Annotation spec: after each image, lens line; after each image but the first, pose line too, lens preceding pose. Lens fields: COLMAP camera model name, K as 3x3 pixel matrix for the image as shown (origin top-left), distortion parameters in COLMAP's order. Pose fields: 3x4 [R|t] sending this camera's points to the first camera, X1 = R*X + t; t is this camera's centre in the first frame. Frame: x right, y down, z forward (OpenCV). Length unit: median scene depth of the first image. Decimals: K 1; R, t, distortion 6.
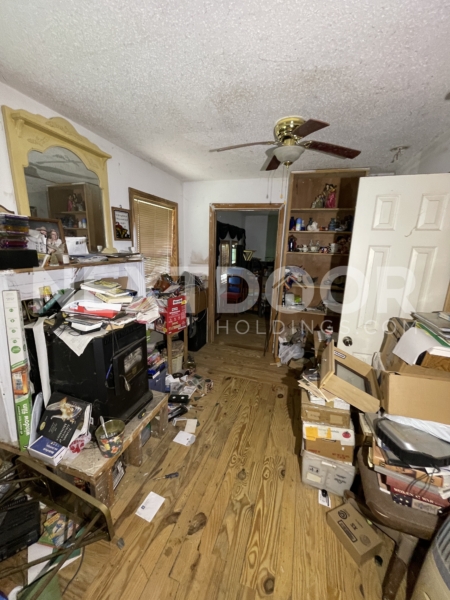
lens RADIAL K [[243.2, 0, 223.4], [0, 243.2, 299.6], [0, 0, 1]] dist [0.015365, -0.005266]
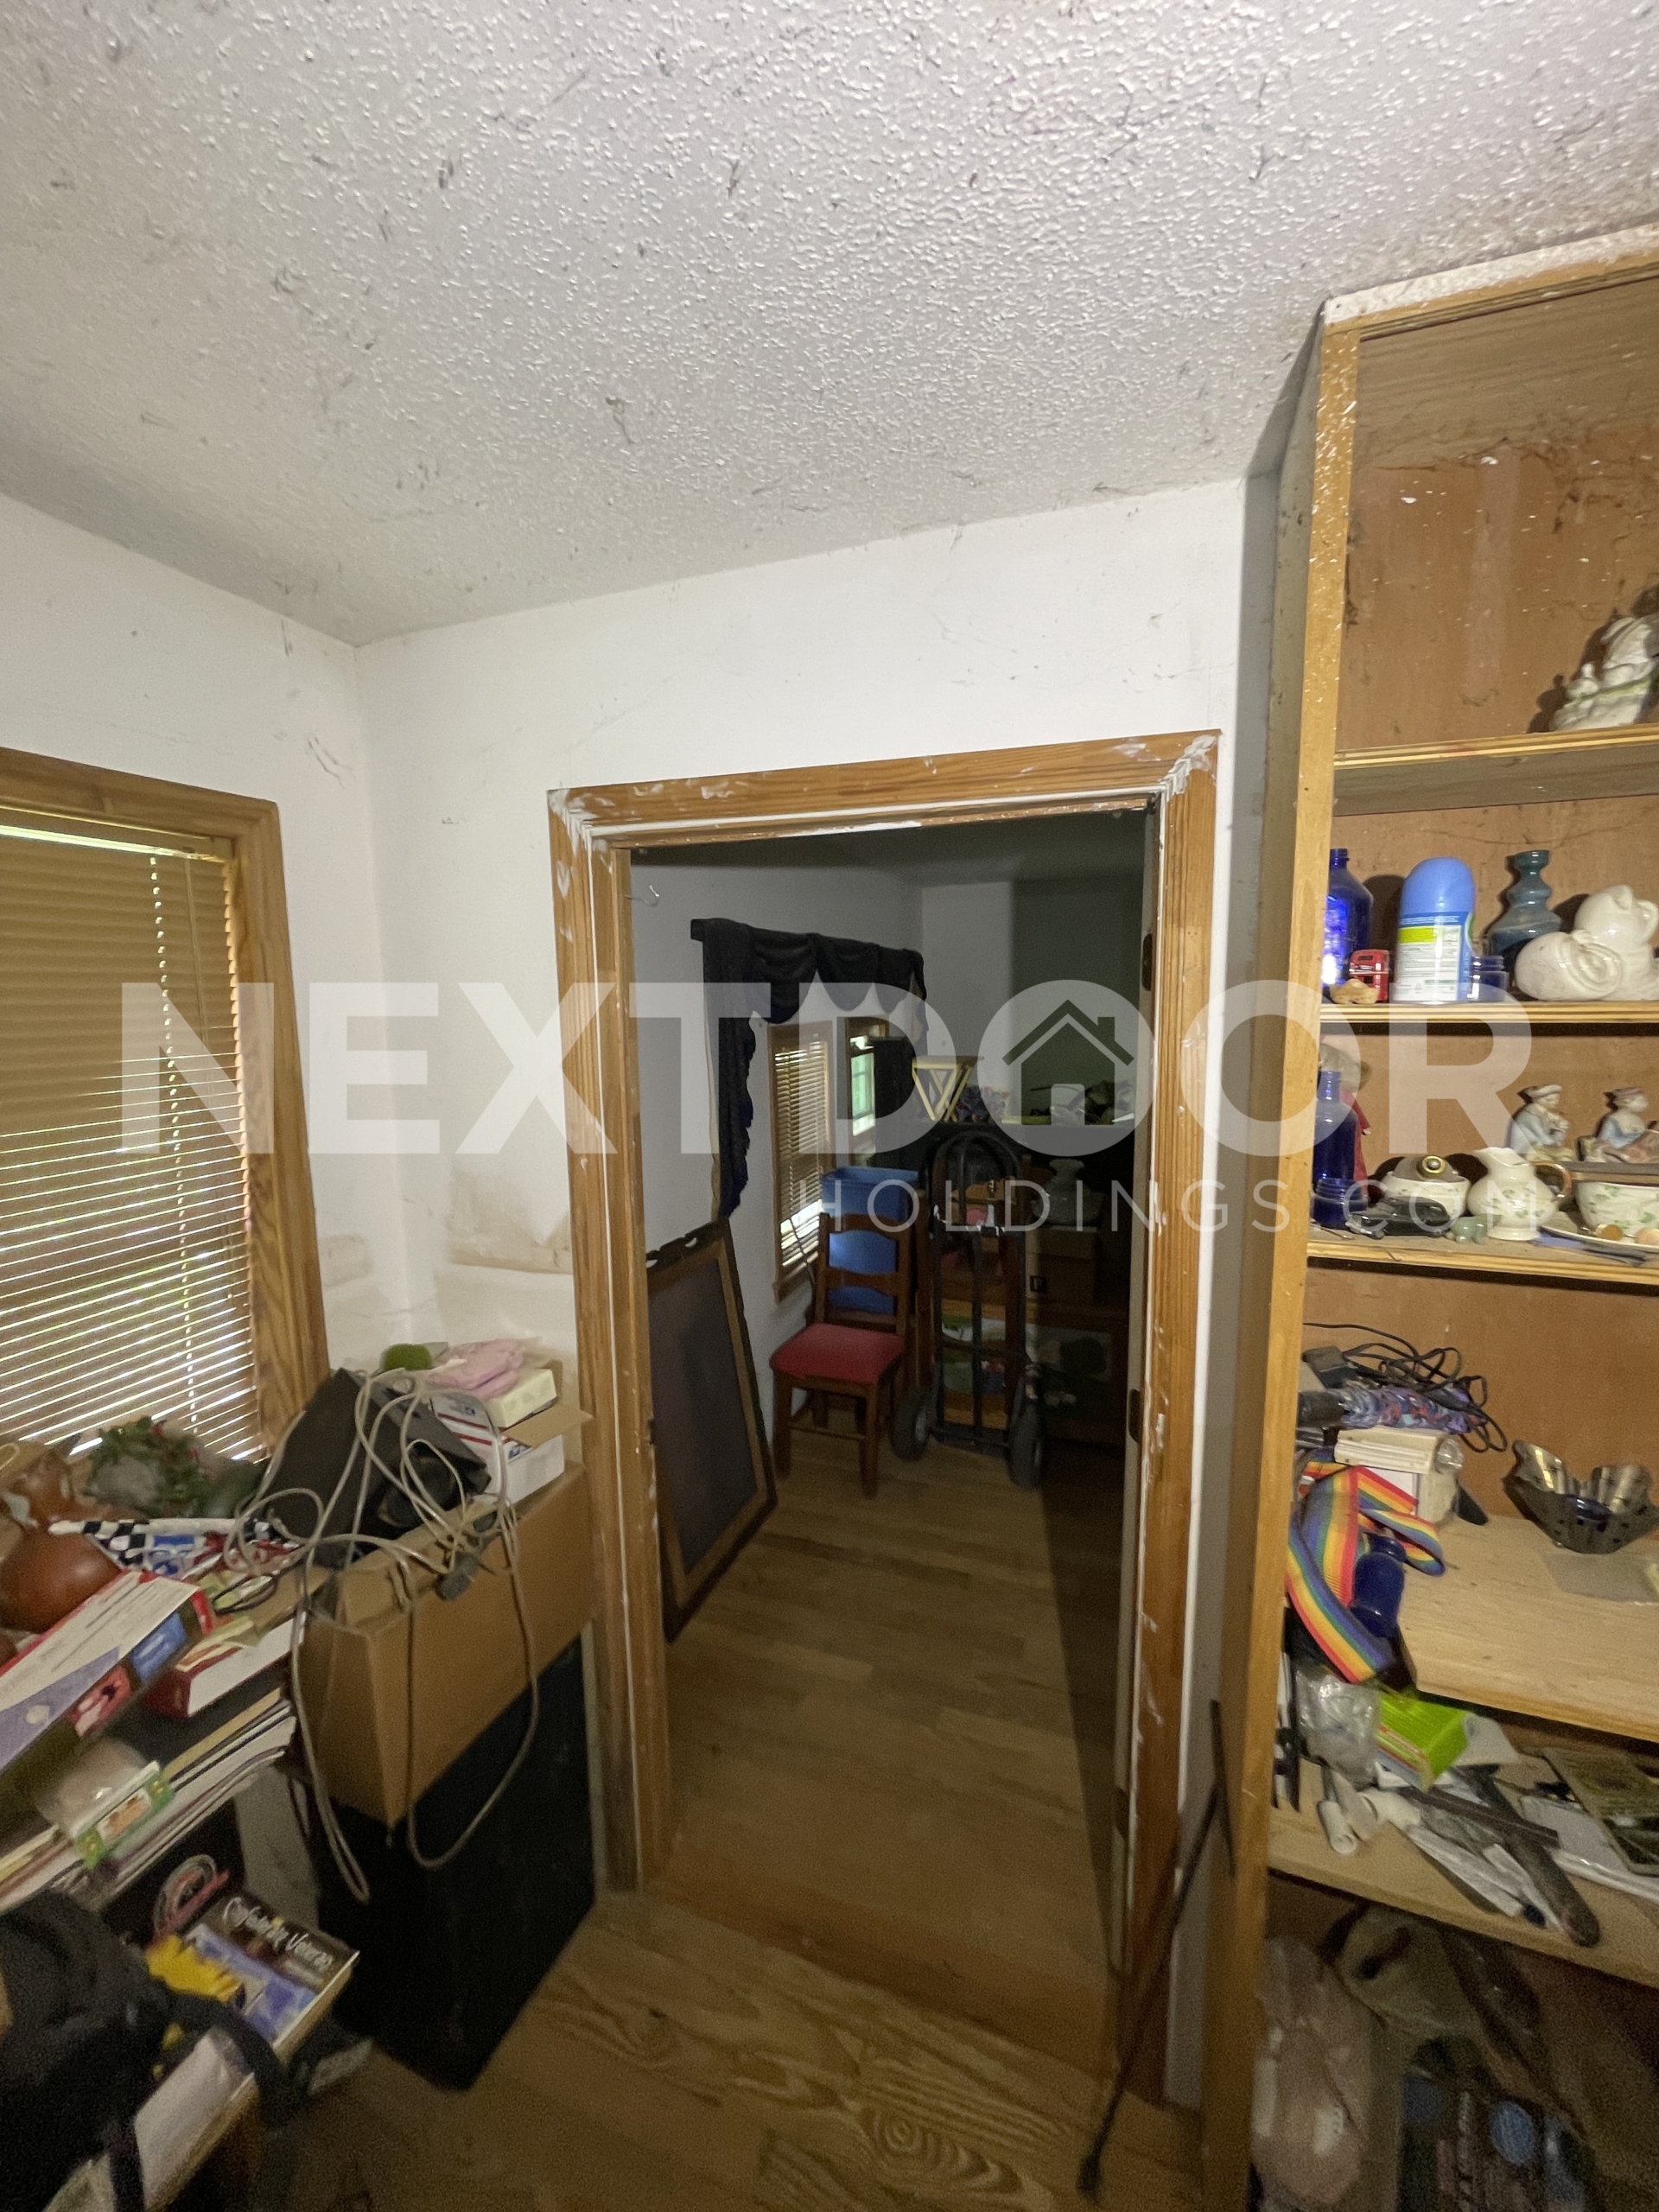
lens RADIAL K [[896.5, 0, 823.4], [0, 896.5, 1104.4], [0, 0, 1]] dist [0.015365, -0.005266]
pose [[0.997783, -0.038237, -0.054479, 0.097538], [0.032351, 0.993934, -0.105110, -0.192042], [0.058168, 0.103115, 0.992967, 0.590233]]
